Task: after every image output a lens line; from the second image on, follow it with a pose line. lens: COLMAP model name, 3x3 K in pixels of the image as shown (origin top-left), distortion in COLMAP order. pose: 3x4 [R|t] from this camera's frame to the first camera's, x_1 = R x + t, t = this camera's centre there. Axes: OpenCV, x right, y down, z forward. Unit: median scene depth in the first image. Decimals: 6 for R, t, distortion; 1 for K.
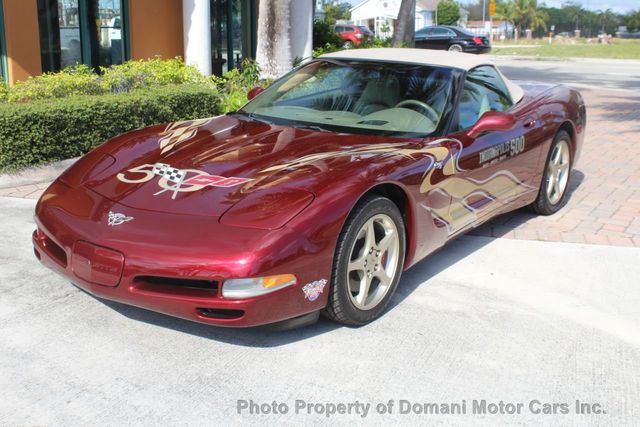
lens RADIAL K [[750.9, 0, 319.5], [0, 750.9, 210.8], [0, 0, 1]] dist [-0.102867, 0.131723]
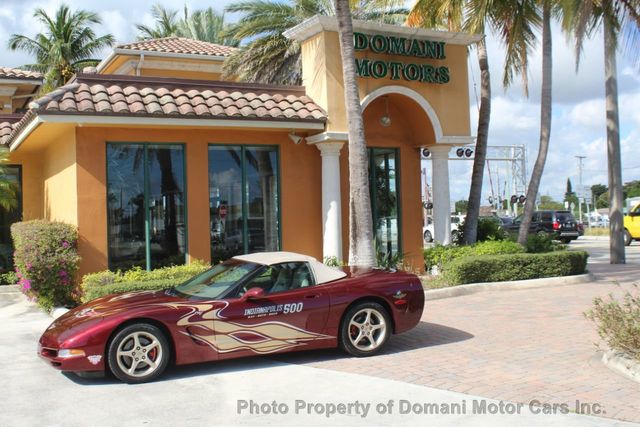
lens RADIAL K [[750.9, 0, 319.5], [0, 750.9, 210.8], [0, 0, 1]] dist [-0.102867, 0.131723]
pose [[0.861176, -0.039499, -0.506770, 1.448679], [-0.086663, 0.970970, -0.222949, 0.089879], [0.500865, 0.235917, 0.832753, -0.555730]]
